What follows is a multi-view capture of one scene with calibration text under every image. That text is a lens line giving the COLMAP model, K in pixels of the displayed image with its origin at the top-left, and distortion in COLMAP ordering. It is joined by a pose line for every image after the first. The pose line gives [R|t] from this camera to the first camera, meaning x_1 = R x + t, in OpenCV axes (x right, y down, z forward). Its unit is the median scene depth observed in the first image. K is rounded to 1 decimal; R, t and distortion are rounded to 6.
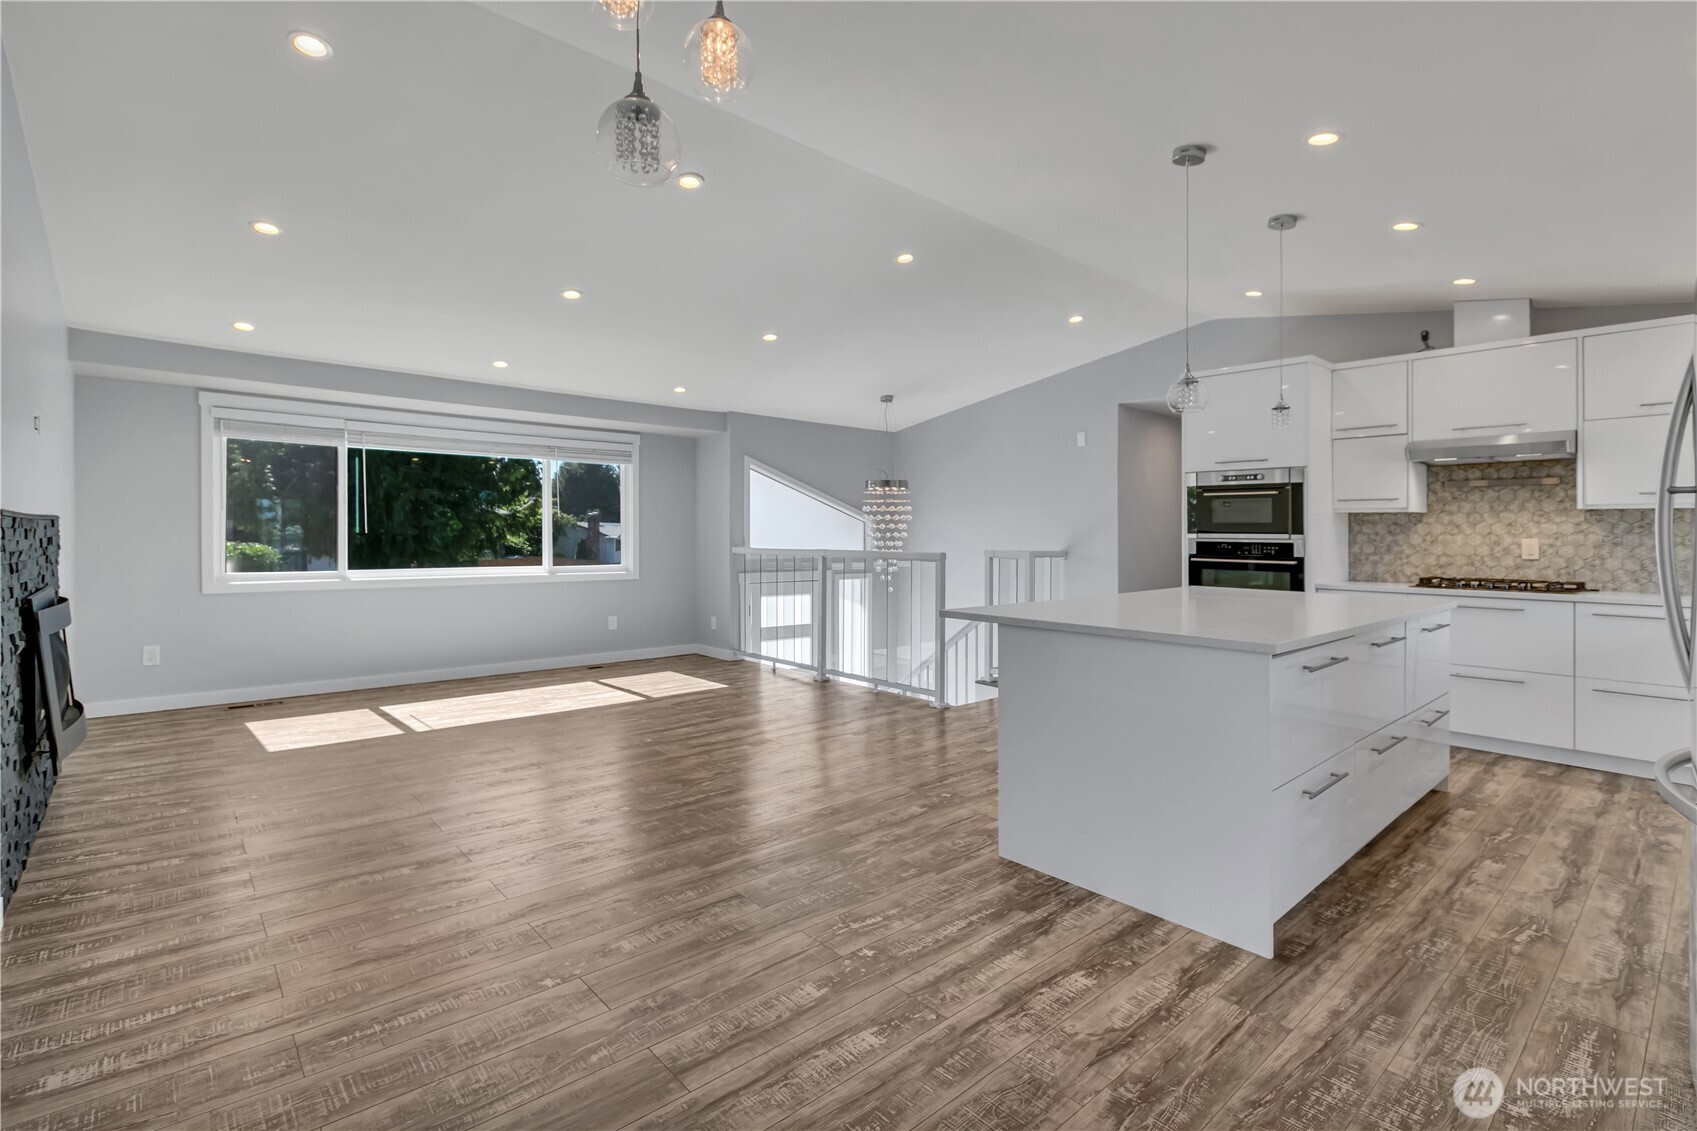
lens RADIAL K [[787.5, 0, 861.6], [0, 787.5, 535.6], [0, 0, 1]] dist [0.000046, 0.000077]
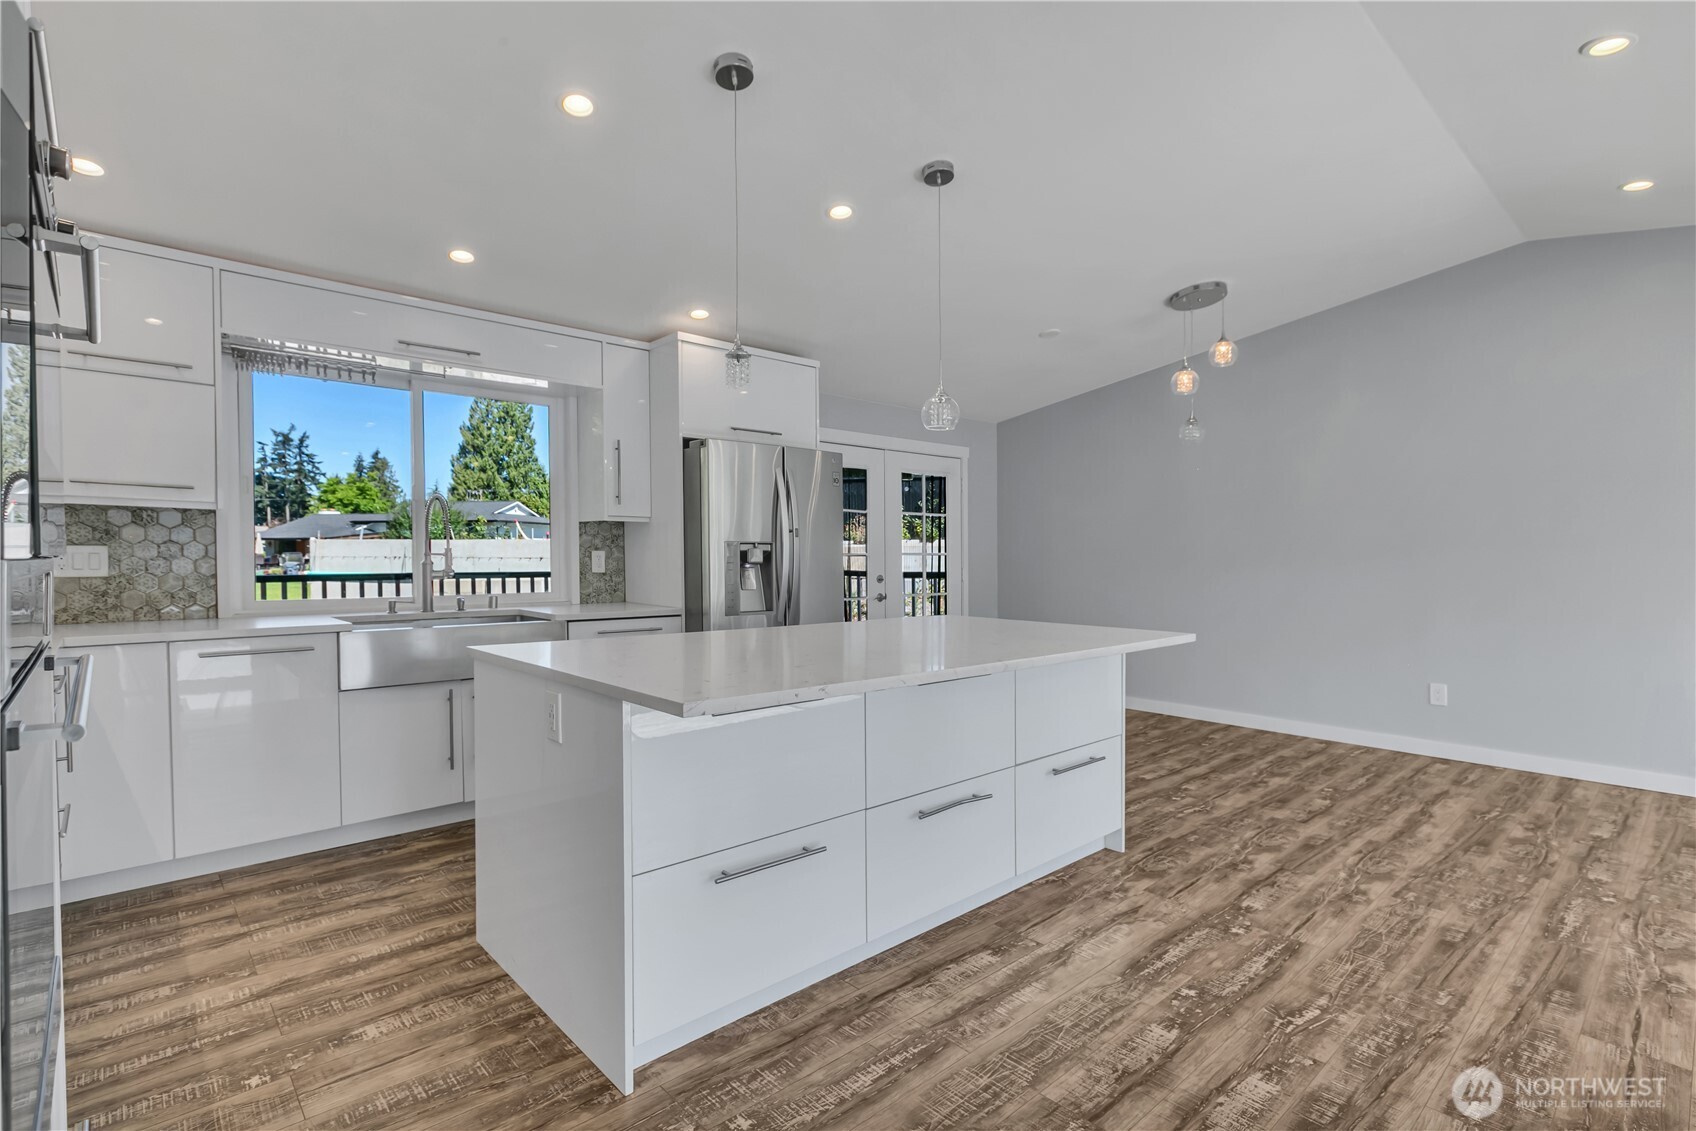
lens RADIAL K [[805.3, 0, 848.0], [0, 805.3, 565.5], [0, 0, 1]] dist [-0.001873, 0.000207]
pose [[-0.999907, -0.012637, -0.005054, 0.343149], [-0.012725, 0.999761, 0.017771, 0.000000], [0.004828, 0.017833, -0.999829, 1.274474]]
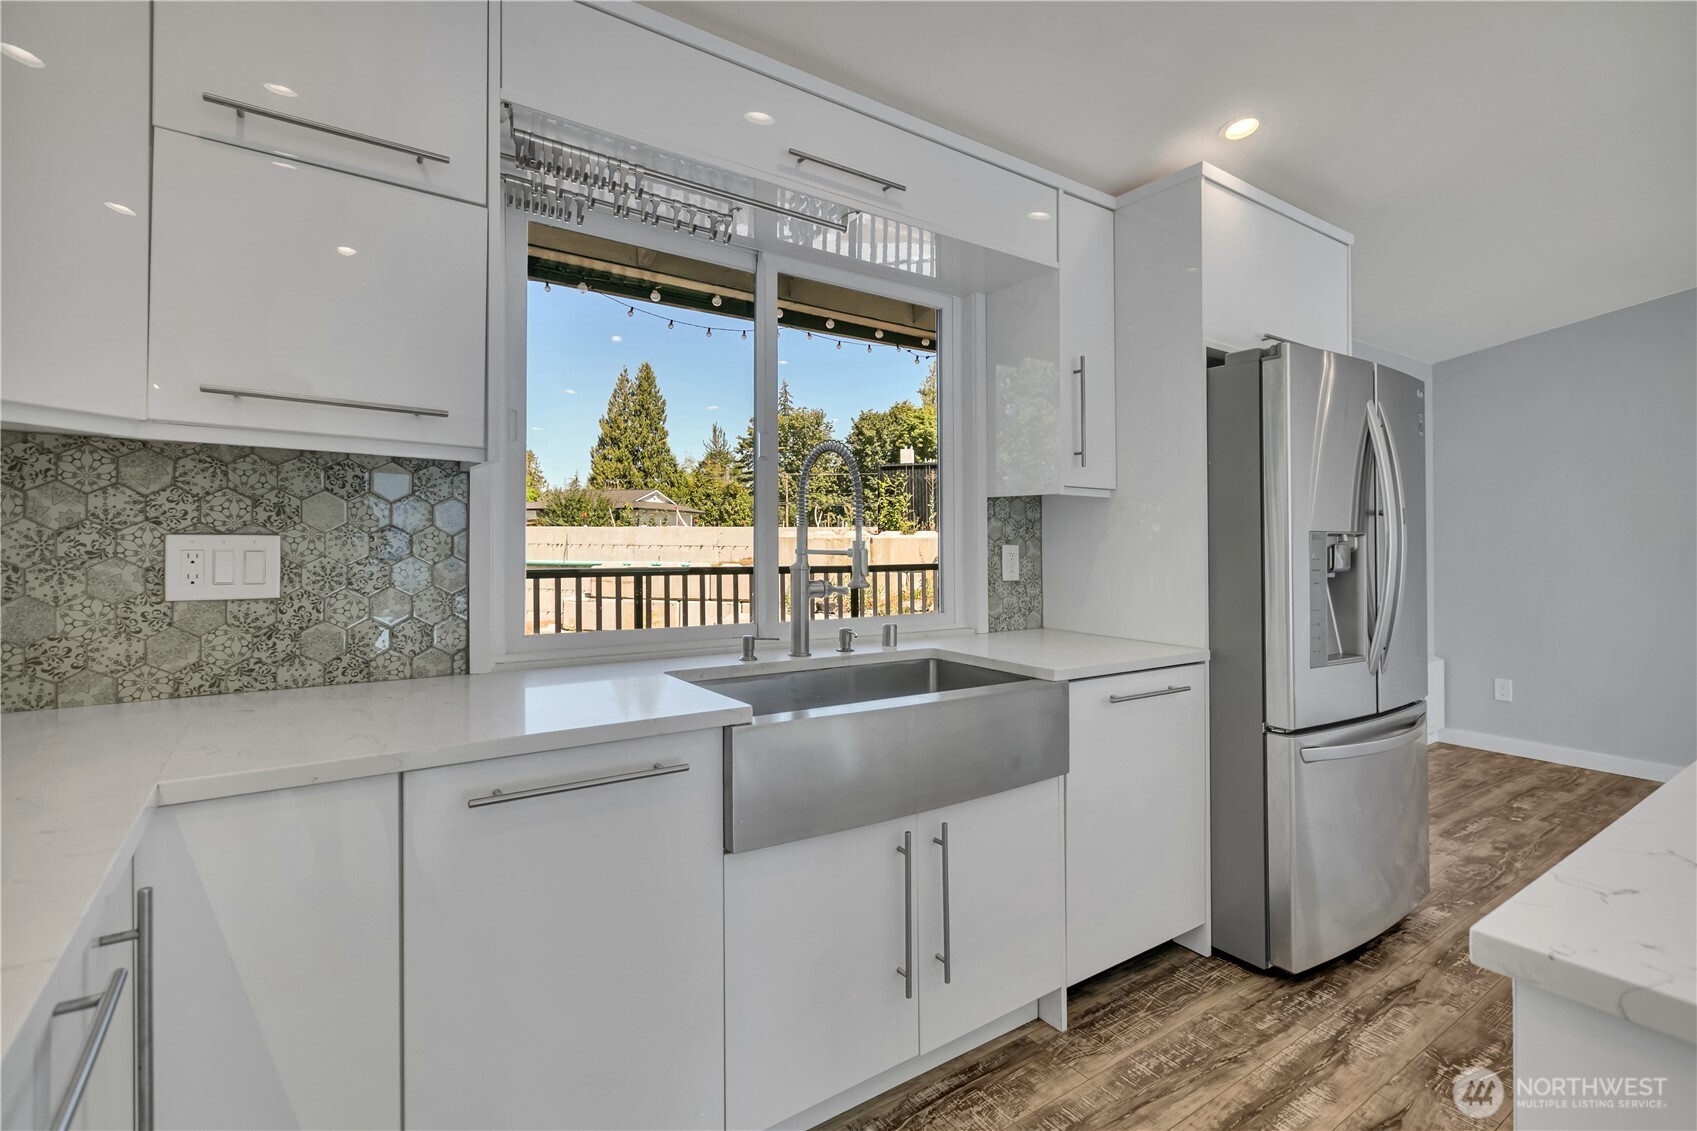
lens RADIAL K [[781.6, 0, 838.3], [0, 781.6, 528.9], [0, 0, 1]] dist [0.025394, 0.000142]
pose [[-0.990825, -0.015486, 0.134262, 0.673579], [-0.017096, 0.999795, -0.010851, -0.000158], [-0.134067, -0.013047, -0.990886, 0.906627]]
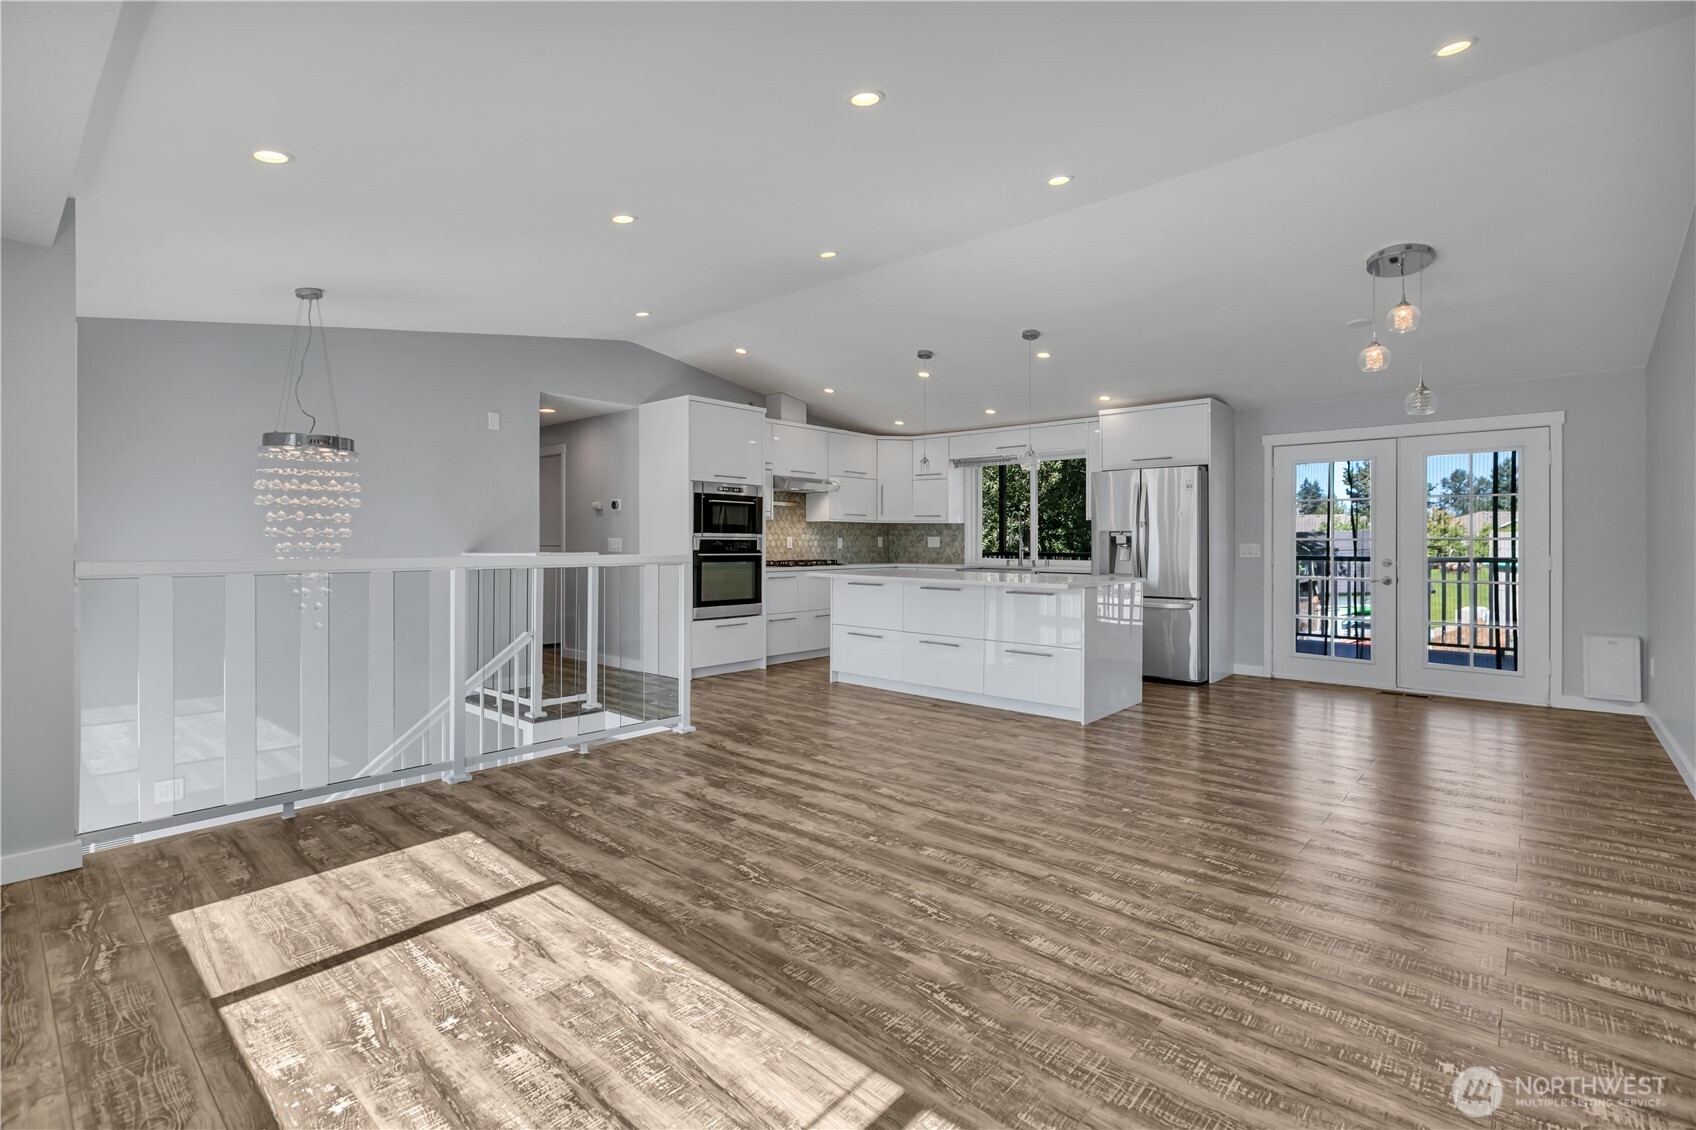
lens RADIAL K [[779.0, 0, 857.2], [0, 779.0, 534.0], [0, 0, 1]] dist [-0.001081, 0.000135]
pose [[-0.114942, 0.001777, 0.993371, -0.868694], [-0.001966, 0.999996, -0.002017, 0.001018], [-0.993370, -0.002185, -0.114938, 1.020028]]
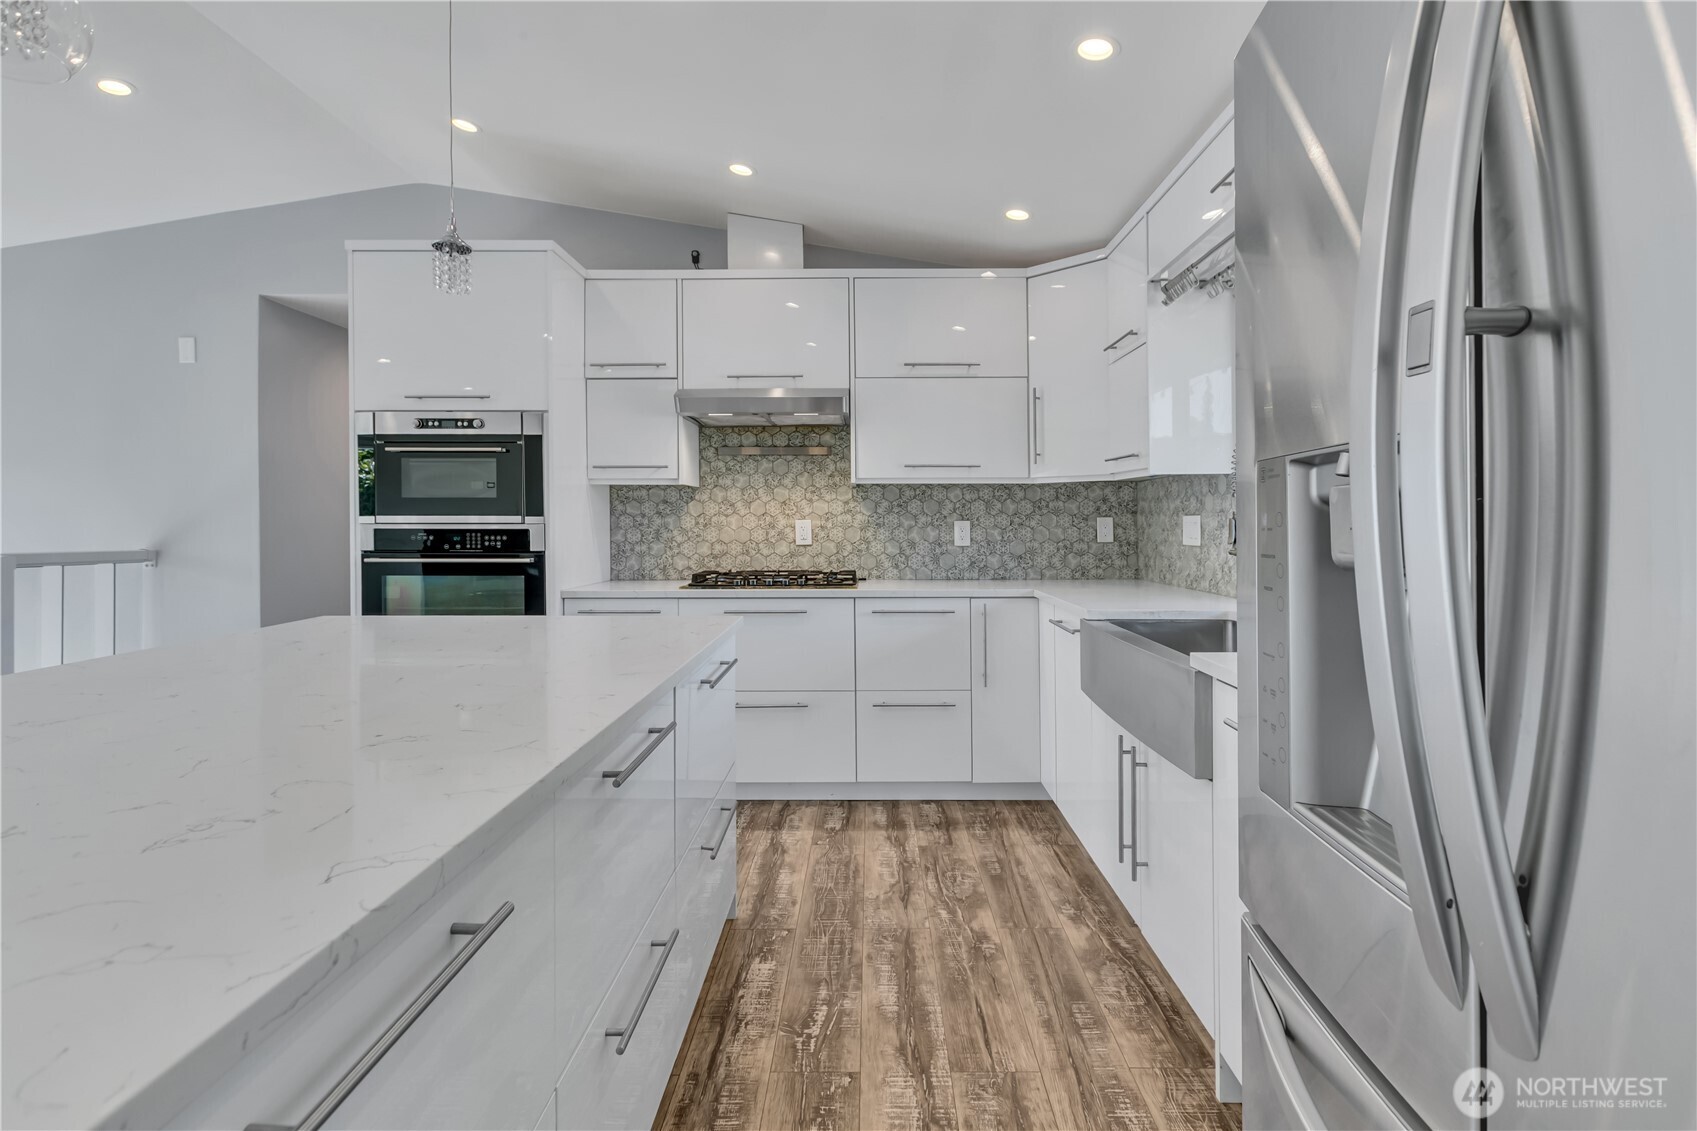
lens RADIAL K [[798.3, 0, 856.1], [0, 798.3, 520.4], [0, 0, 1]] dist [-0.001444, -0.000271]
pose [[0.679093, -0.006827, 0.734021, 0.263262], [0.008678, 0.999962, 0.001273, 0.003725], [-0.734001, 0.005505, 0.679126, 0.378728]]
